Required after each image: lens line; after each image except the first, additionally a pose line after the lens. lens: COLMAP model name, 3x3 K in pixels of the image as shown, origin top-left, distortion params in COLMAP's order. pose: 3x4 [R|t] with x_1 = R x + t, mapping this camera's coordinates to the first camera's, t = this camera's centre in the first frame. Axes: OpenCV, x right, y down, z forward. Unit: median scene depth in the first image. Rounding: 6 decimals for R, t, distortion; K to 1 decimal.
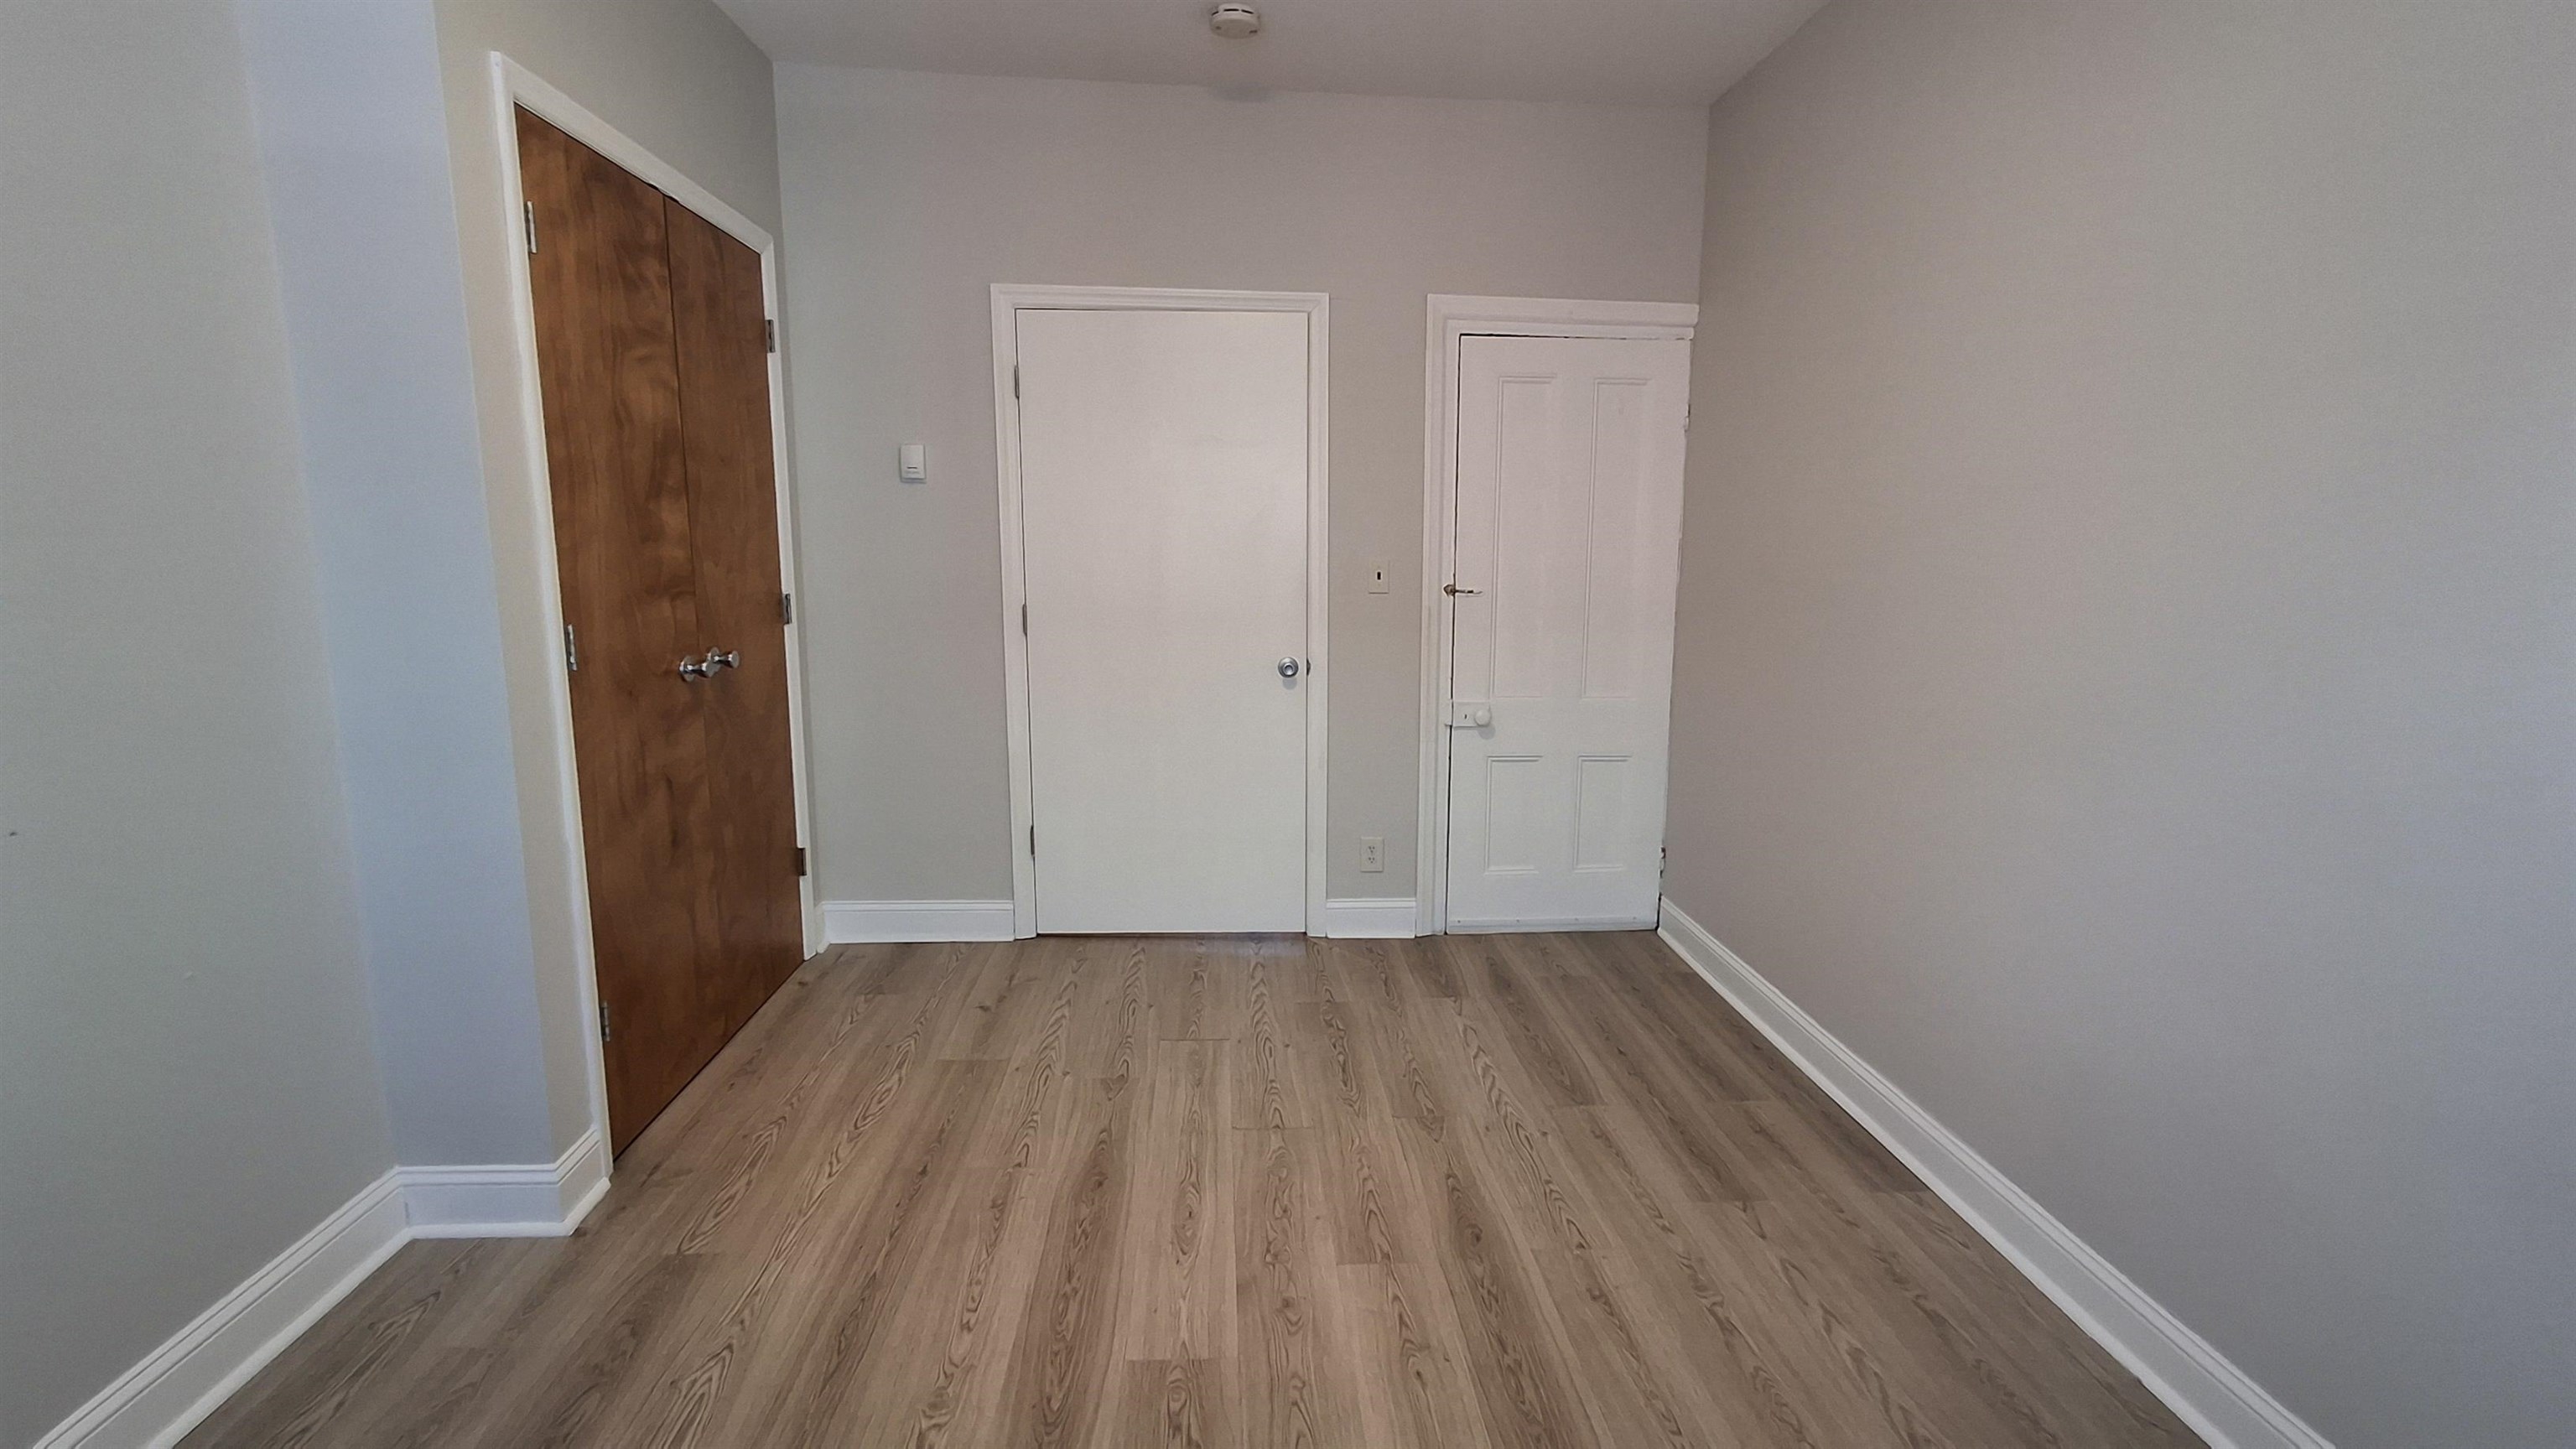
lens RADIAL K [[1166.2, 0, 1271.5], [0, 1166.2, 718.6], [0, 0, 1]] dist [0.016849, 0.000046]
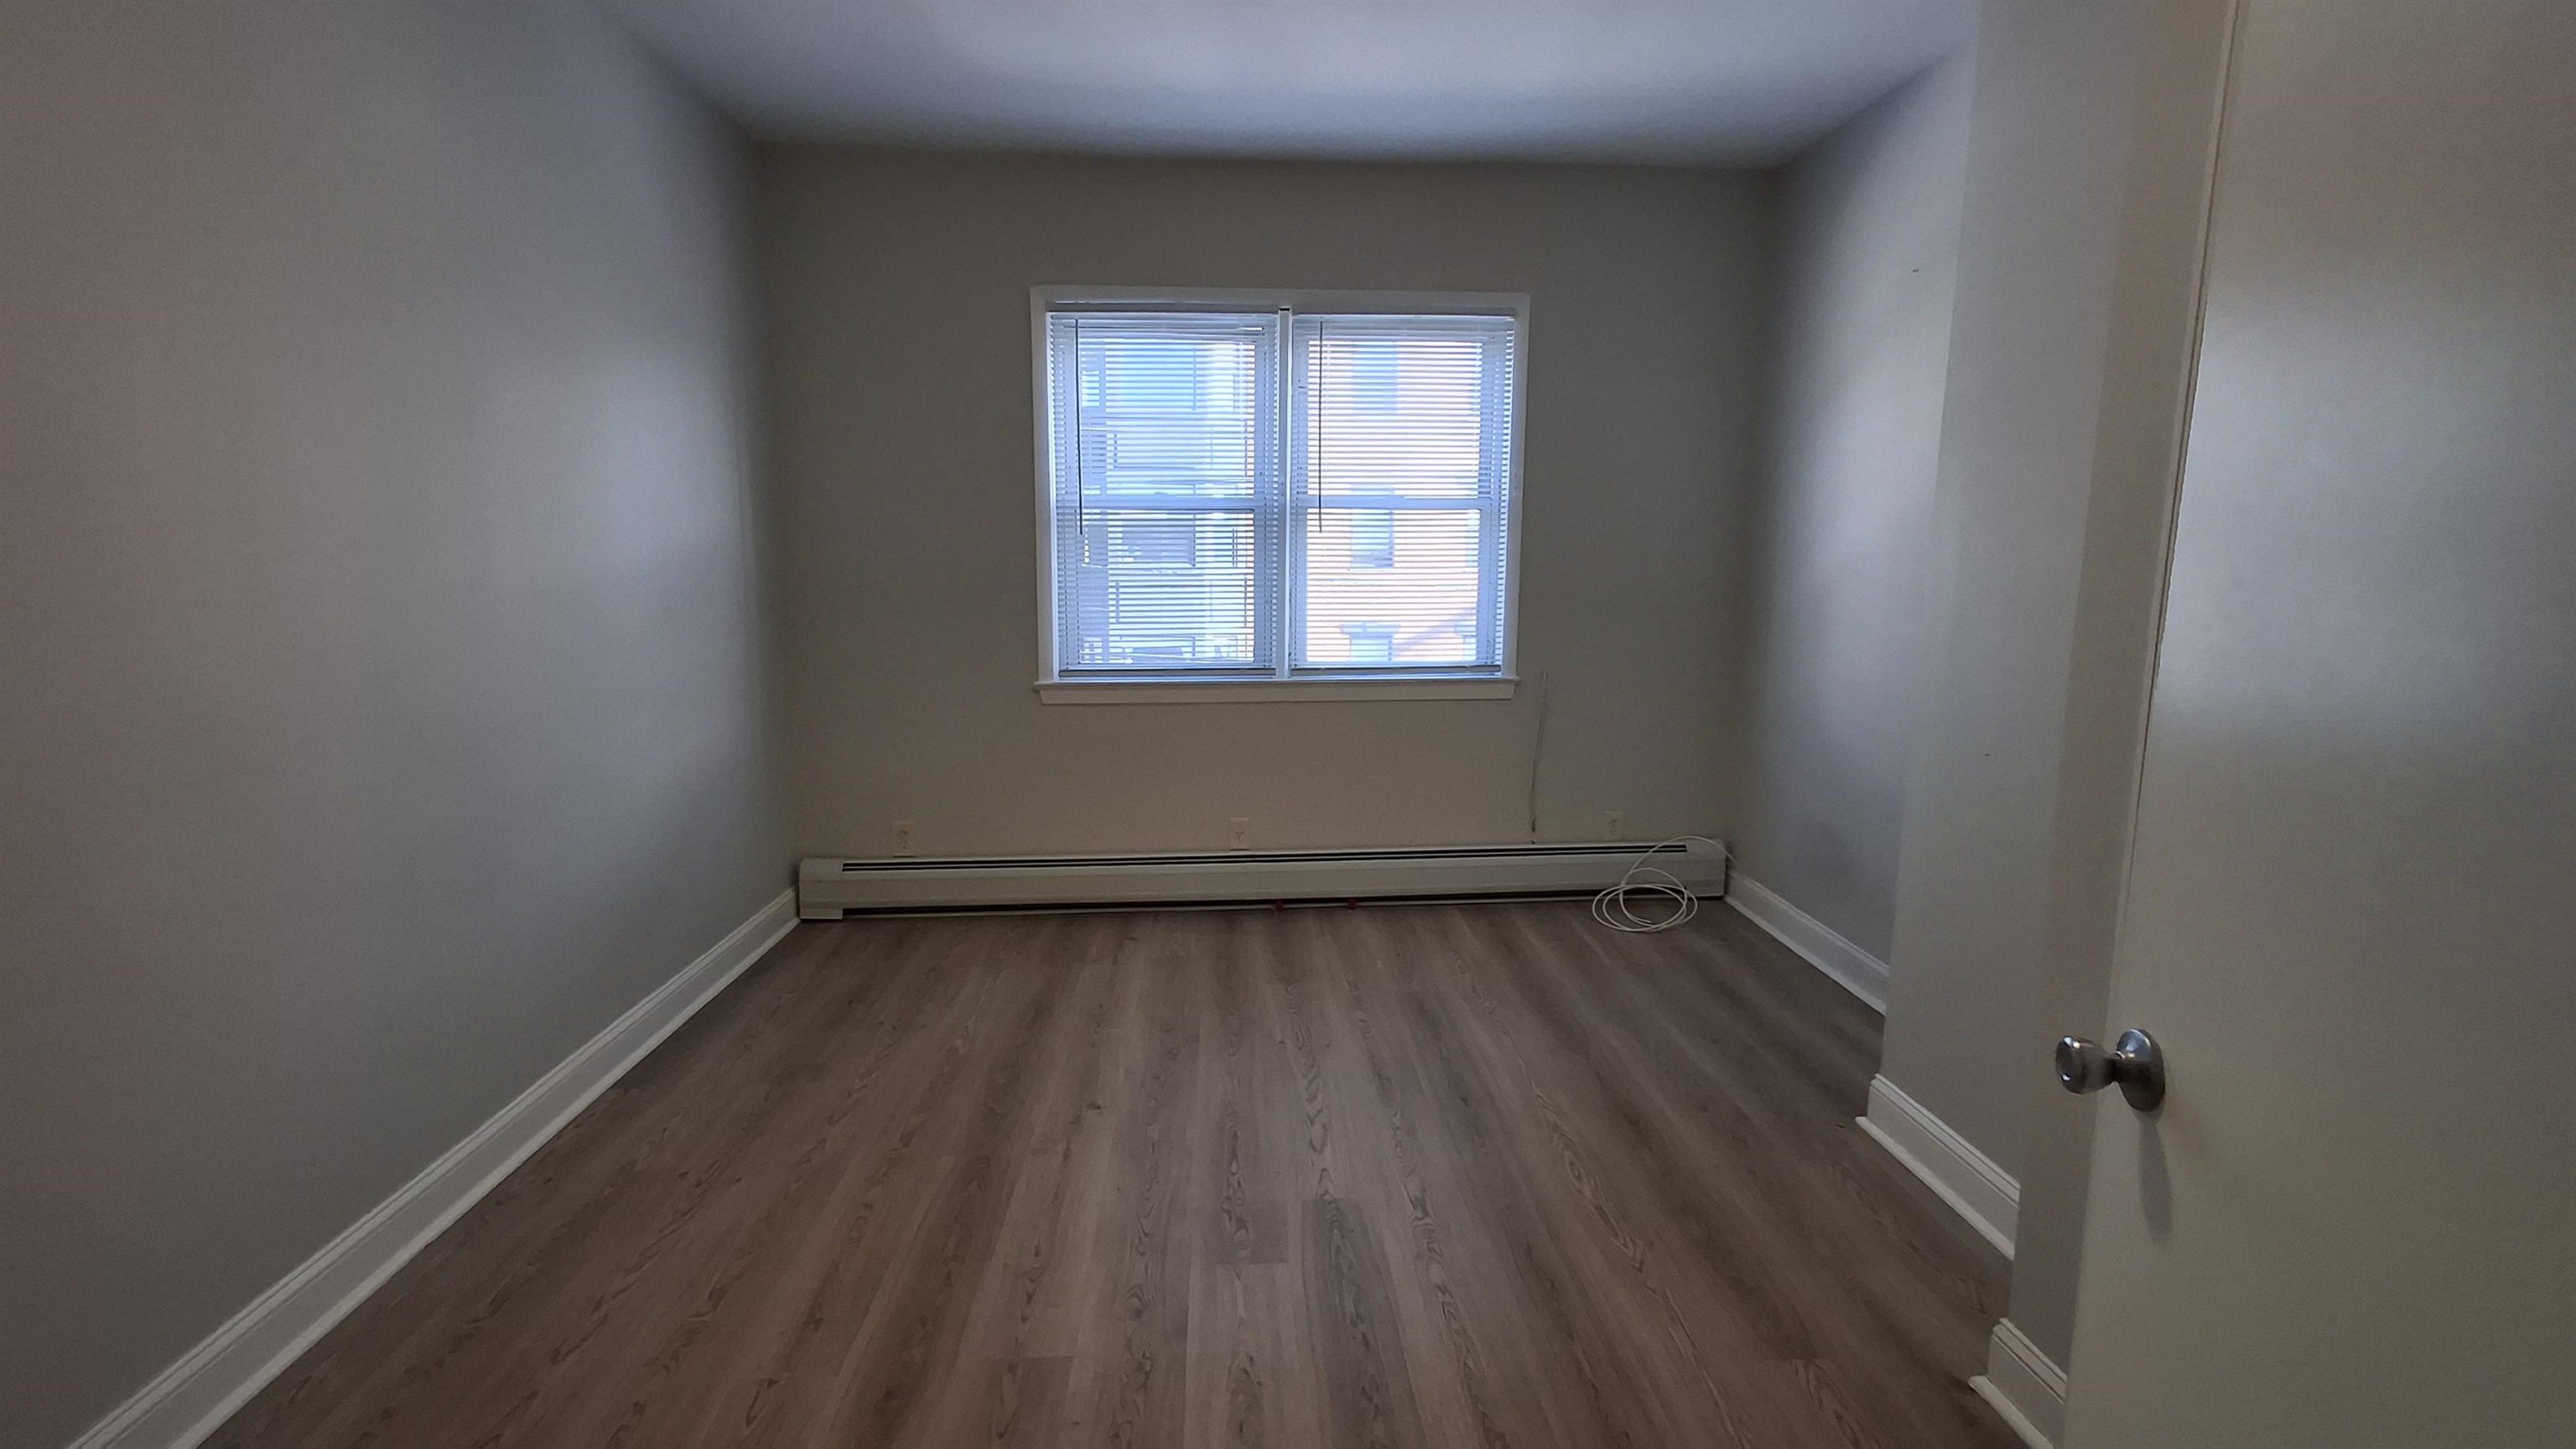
lens RADIAL K [[1166.2, 0, 1271.5], [0, 1166.2, 718.6], [0, 0, 1]] dist [0.016849, 0.000046]
pose [[-0.999784, -0.020798, -0.000497, -0.087584], [-0.019956, 0.951988, 0.305485, -0.282694], [-0.005881, 0.305429, -0.952197, 1.753268]]
